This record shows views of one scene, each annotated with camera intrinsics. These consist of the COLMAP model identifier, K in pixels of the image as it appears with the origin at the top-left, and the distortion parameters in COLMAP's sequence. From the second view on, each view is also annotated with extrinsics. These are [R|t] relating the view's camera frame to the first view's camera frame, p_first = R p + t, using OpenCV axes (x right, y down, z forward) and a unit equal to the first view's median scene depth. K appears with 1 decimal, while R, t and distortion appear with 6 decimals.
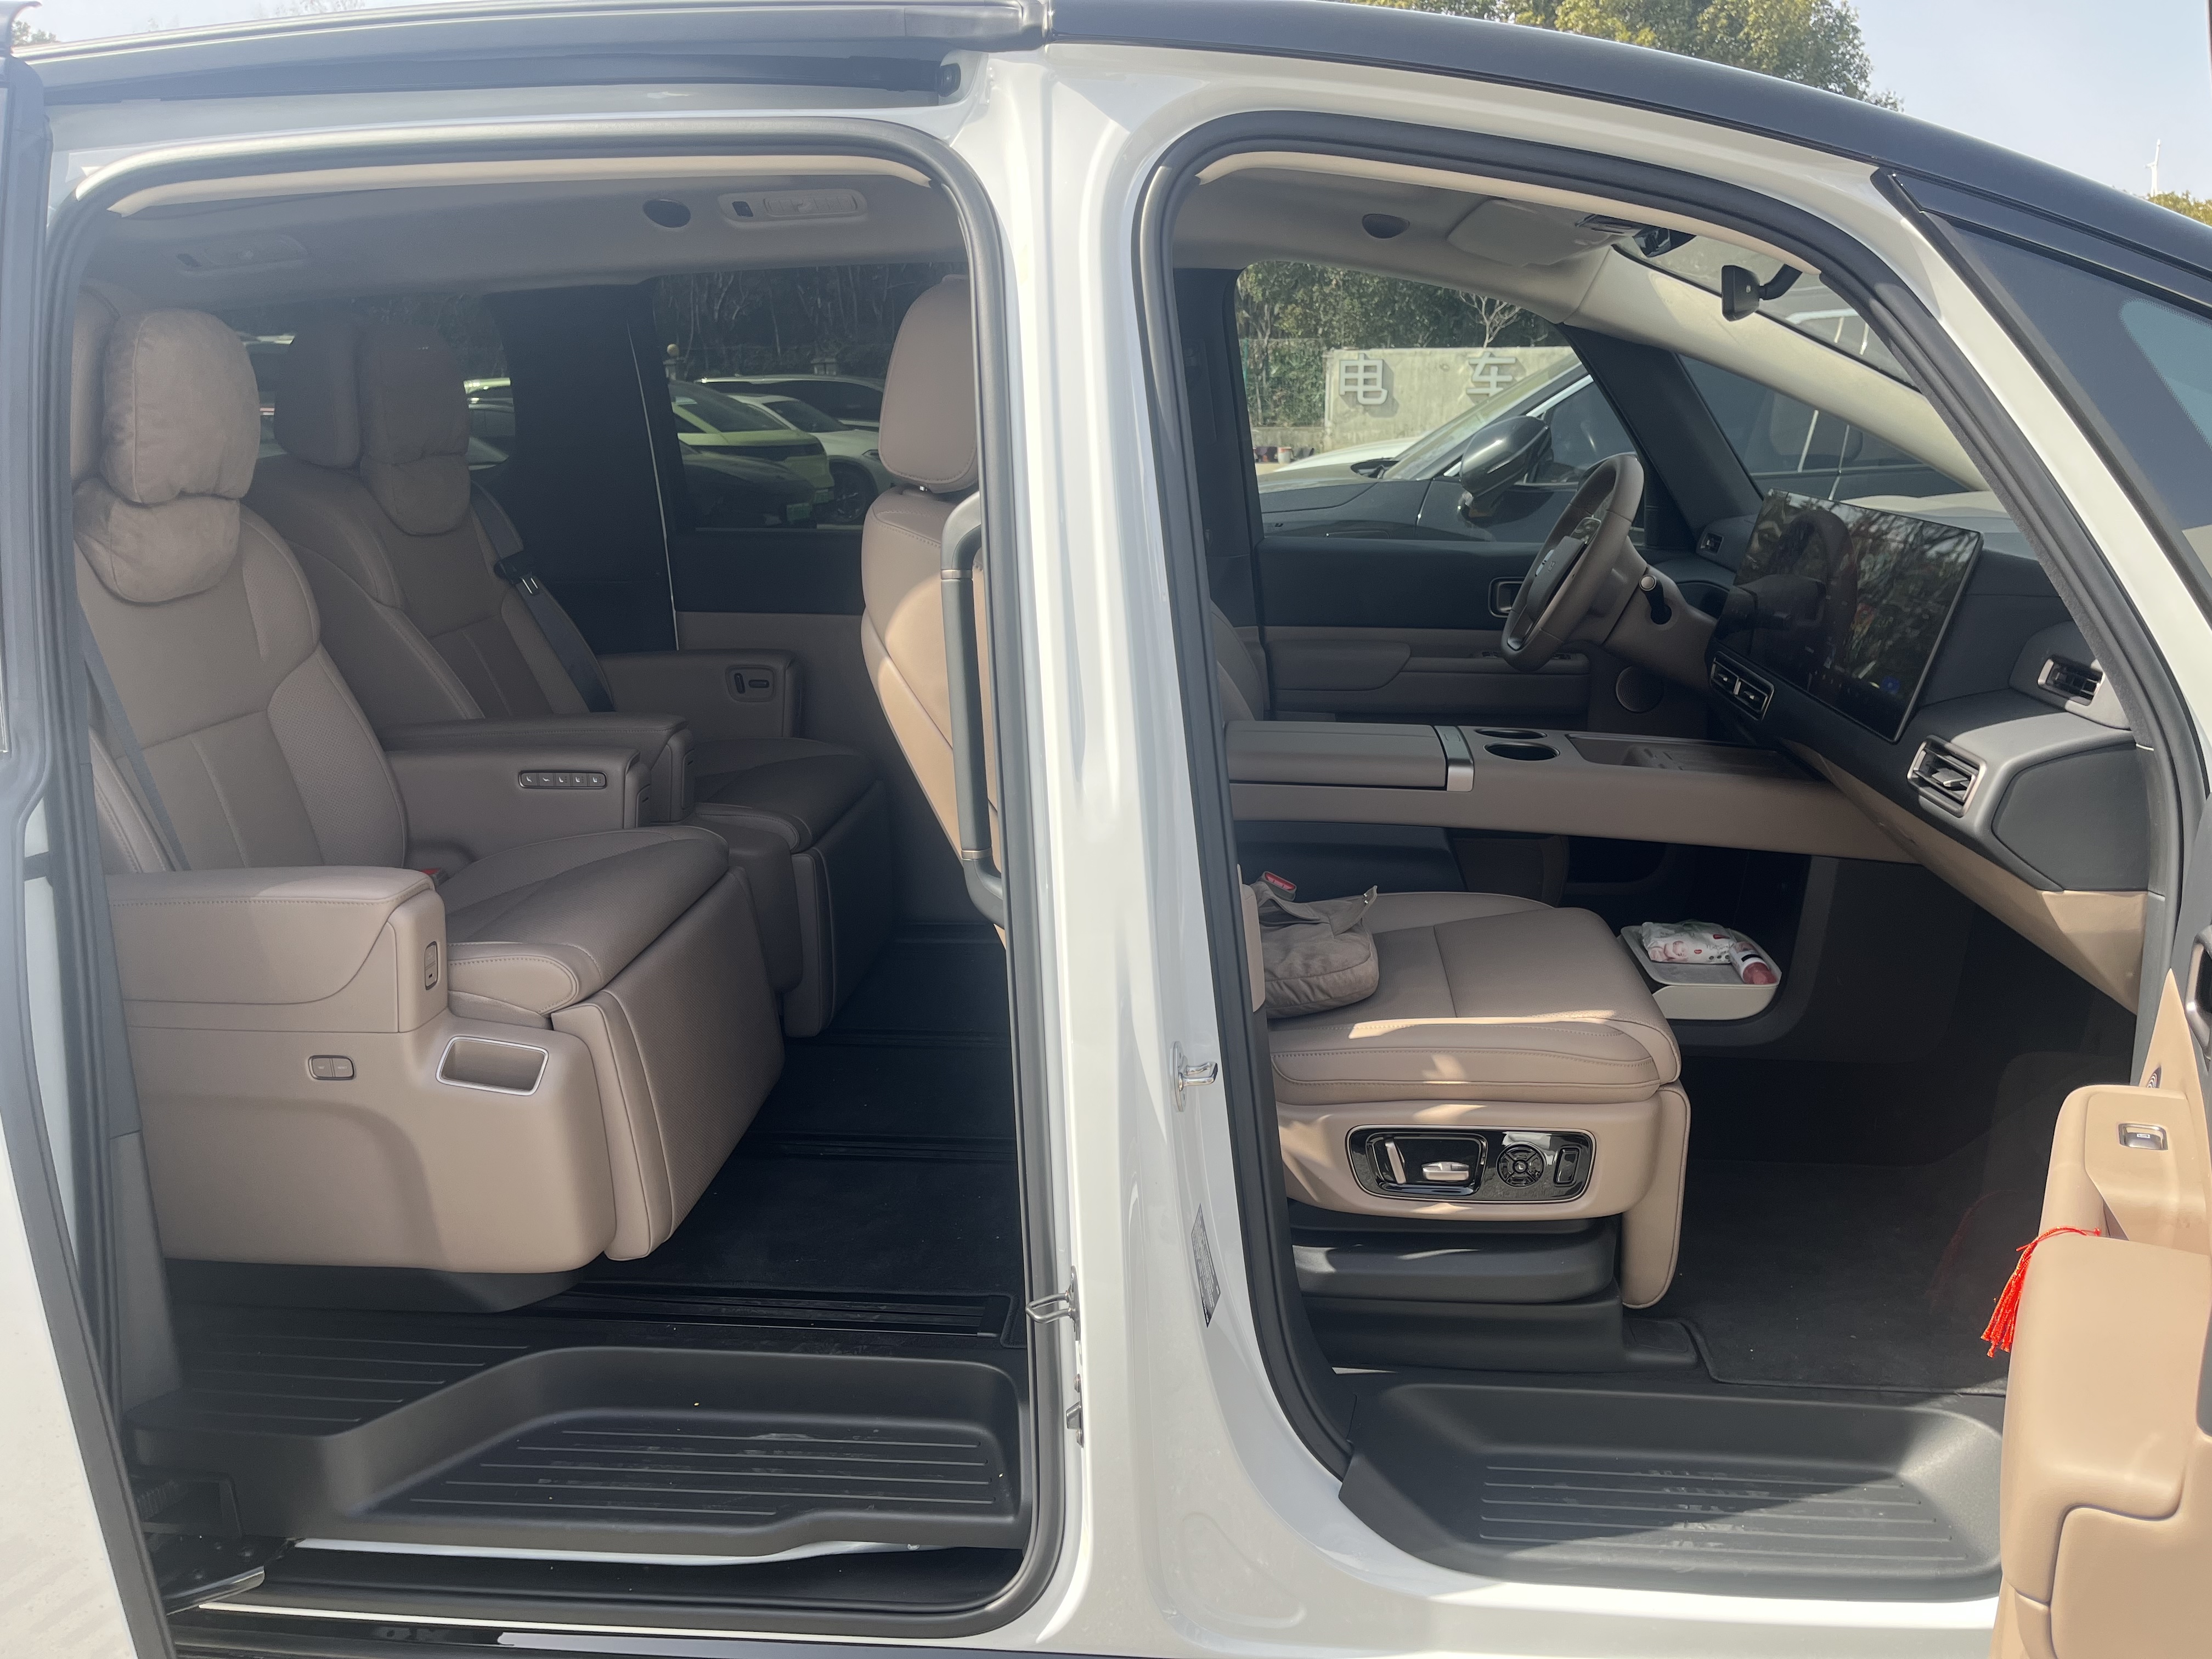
lens RADIAL K [[1680.9, 0, 1090.5], [0, 1680.9, 825.6], [0, 0, 1]] dist [0.071980, -0.084613]
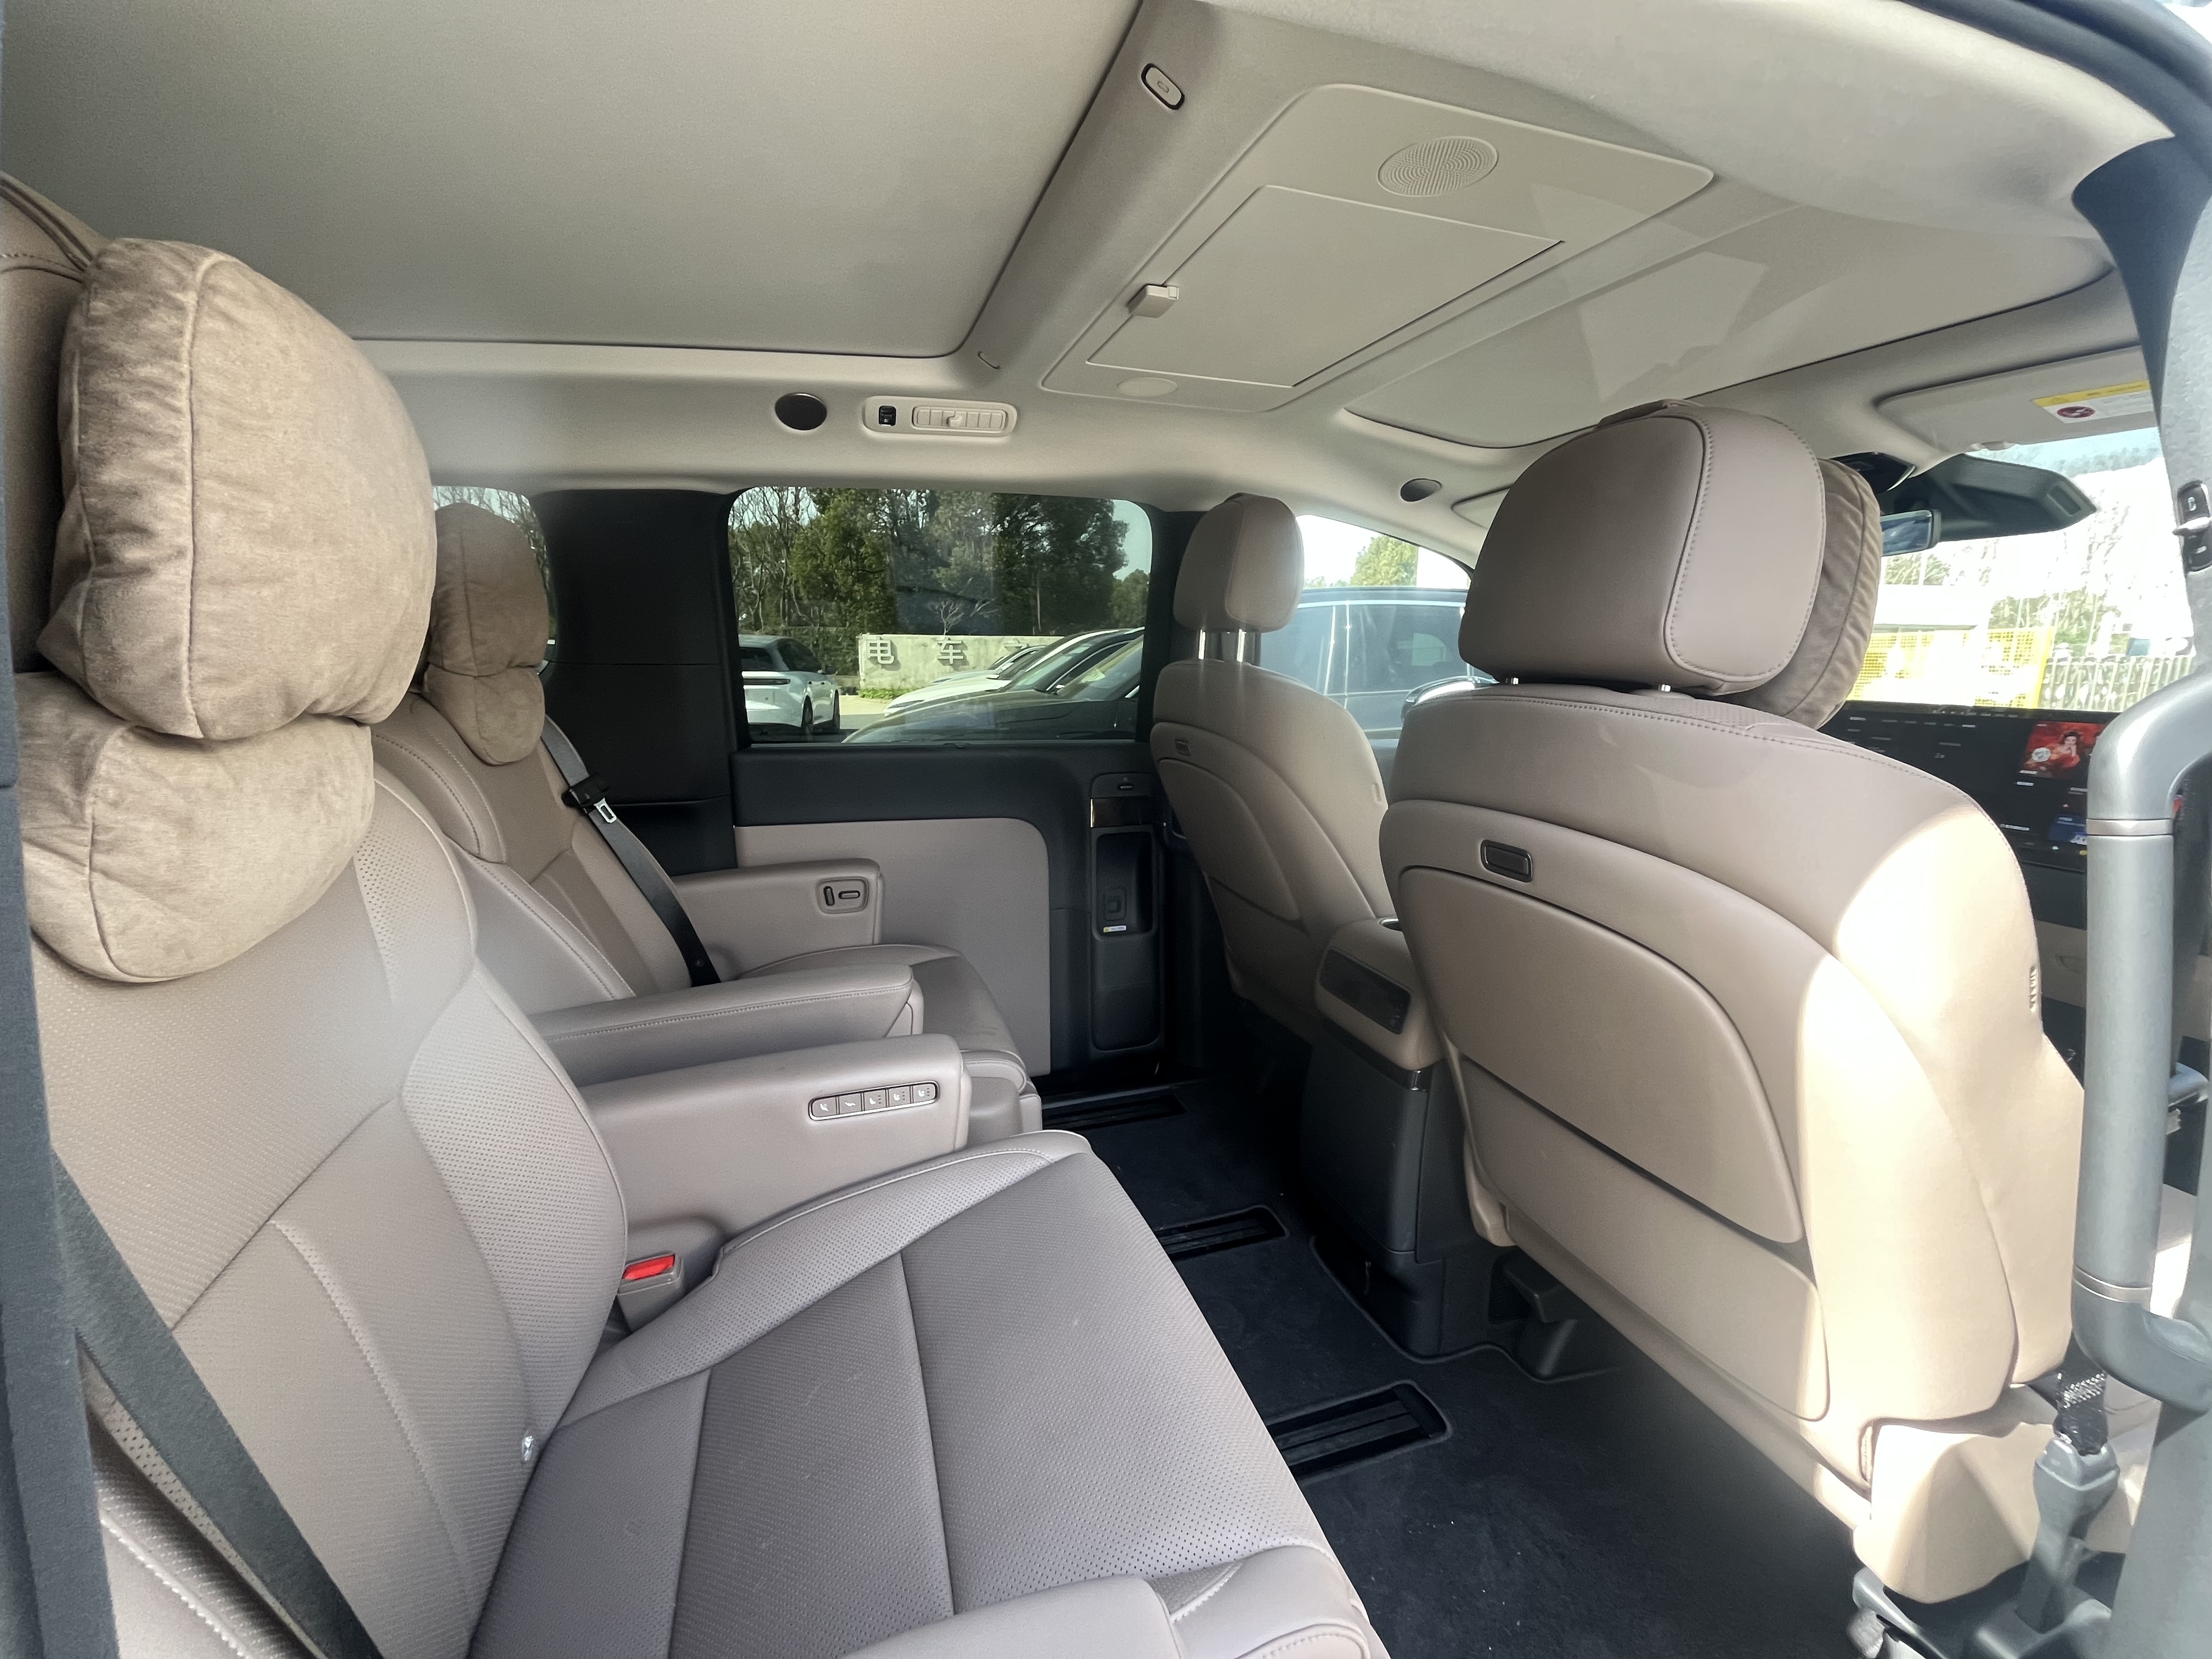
lens RADIAL K [[908.6, 0, 1106.0], [0, 908.6, 829.5], [0, 0, 1]] dist [0.001848, 0.000447]
pose [[0.917713, -0.059644, 0.392740, -0.440144], [0.085146, 0.995220, -0.047820, -0.138392], [-0.388011, 0.077326, 0.918405, 0.717486]]
